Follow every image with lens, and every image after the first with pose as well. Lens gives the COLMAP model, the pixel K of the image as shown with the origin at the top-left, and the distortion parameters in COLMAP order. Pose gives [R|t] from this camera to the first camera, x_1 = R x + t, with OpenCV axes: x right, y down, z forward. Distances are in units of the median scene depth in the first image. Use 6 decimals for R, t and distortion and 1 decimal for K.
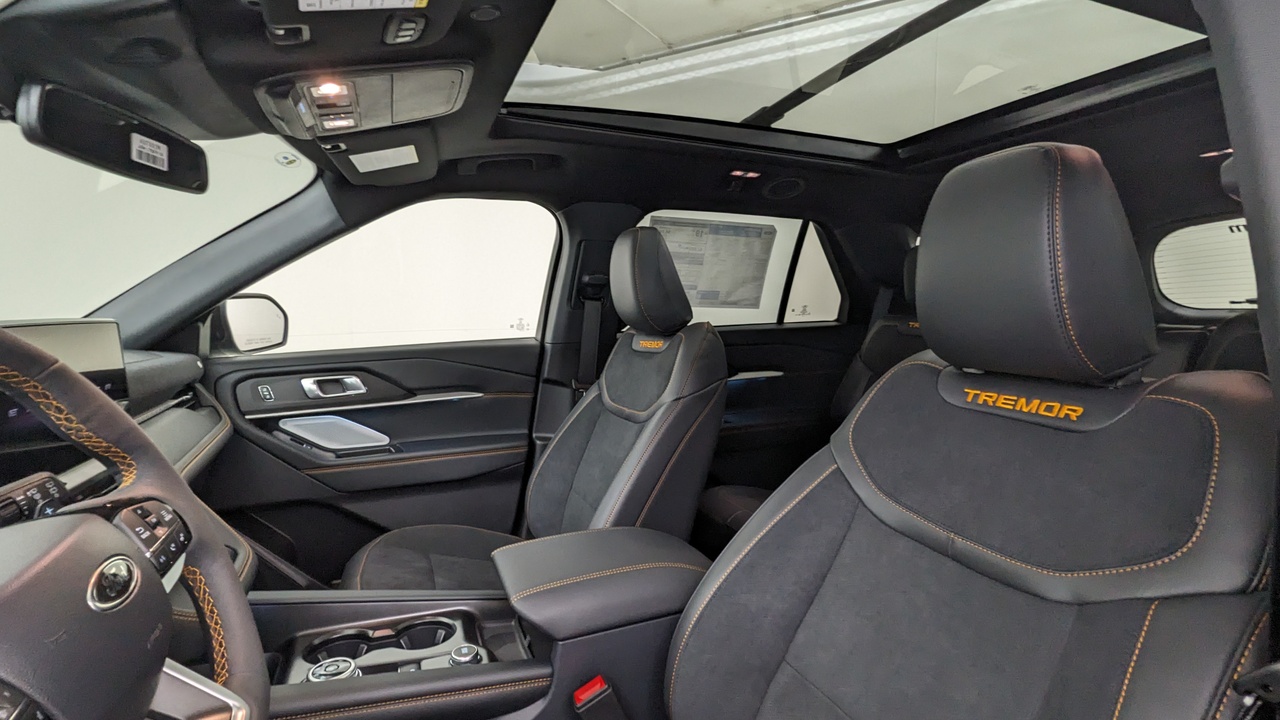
lens RADIAL K [[625.1, 0, 643.7], [0, 625.1, 356.0], [0, 0, 1]] dist [0.002618, 0.000665]
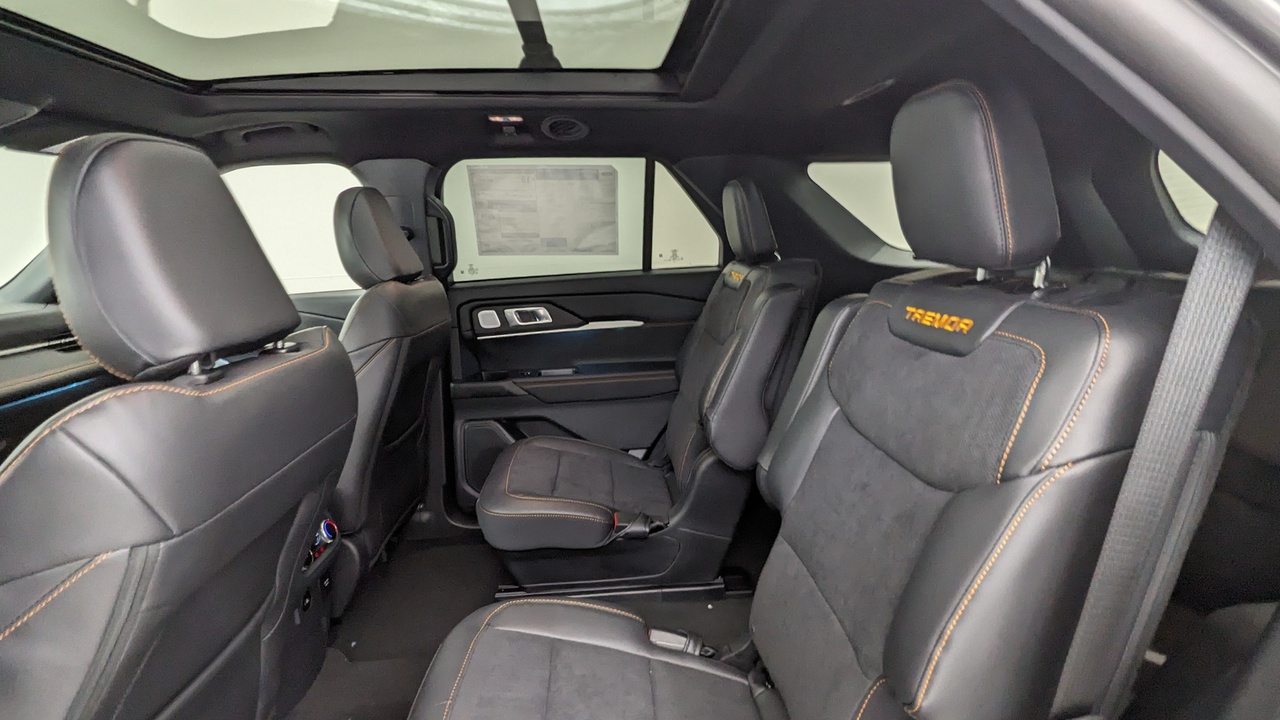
lens RADIAL K [[615.4, 0, 640.0], [0, 615.4, 360.0], [0, 0, 1]] dist [-0.001740, 0.000171]
pose [[0.946118, 0.040516, -0.321278, 0.849429], [0.001172, 0.991707, 0.128515, -0.060515], [0.323820, -0.121967, 0.938224, 0.185852]]
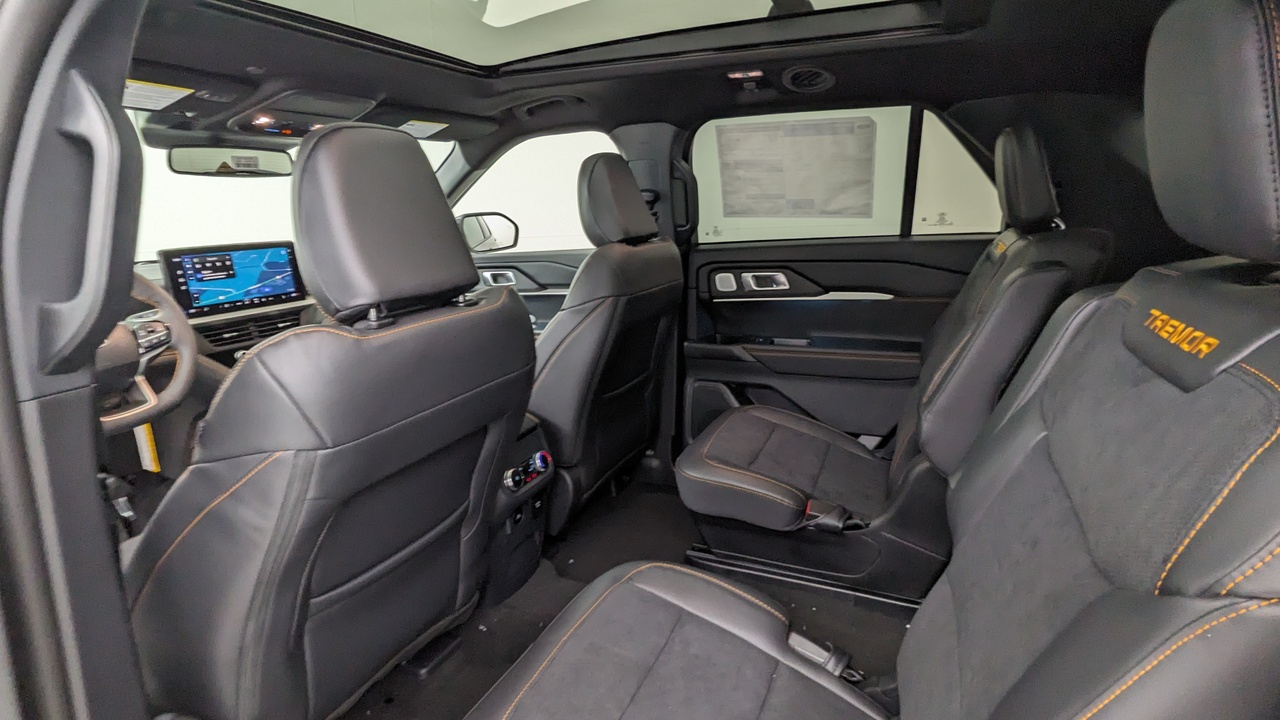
lens RADIAL K [[615.4, 0, 640.0], [0, 615.4, 360.0], [0, 0, 1]] dist [-0.001740, 0.000171]
pose [[0.684803, 0.162033, -0.710486, 0.964245], [-0.024718, 0.979571, 0.199576, -0.074632], [0.728309, -0.119108, 0.674818, 0.300049]]
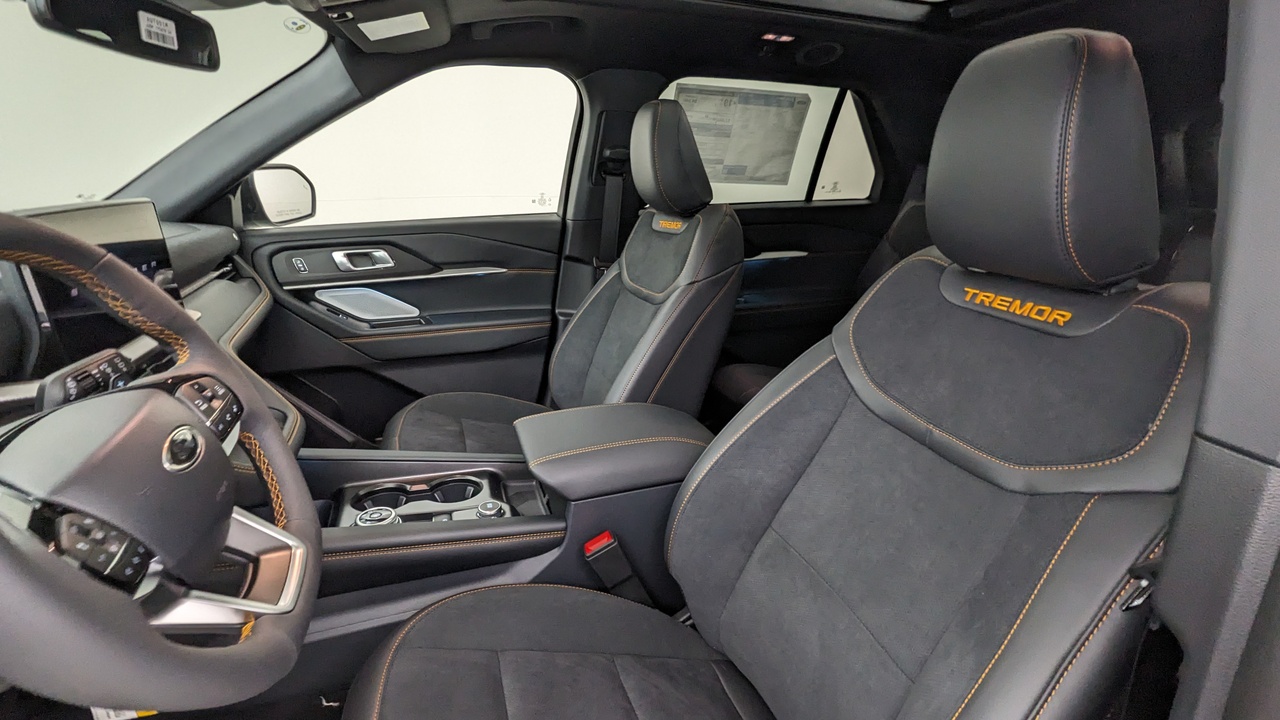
lens RADIAL K [[626.0, 0, 640.0], [0, 626.0, 360.0], [0, 0, 1]] dist [0.004304, 0.001450]
pose [[0.998240, 0.028917, -0.051771, 0.024556], [-0.017281, 0.977007, 0.212507, -0.022029], [0.056726, -0.211238, 0.975787, -0.024778]]
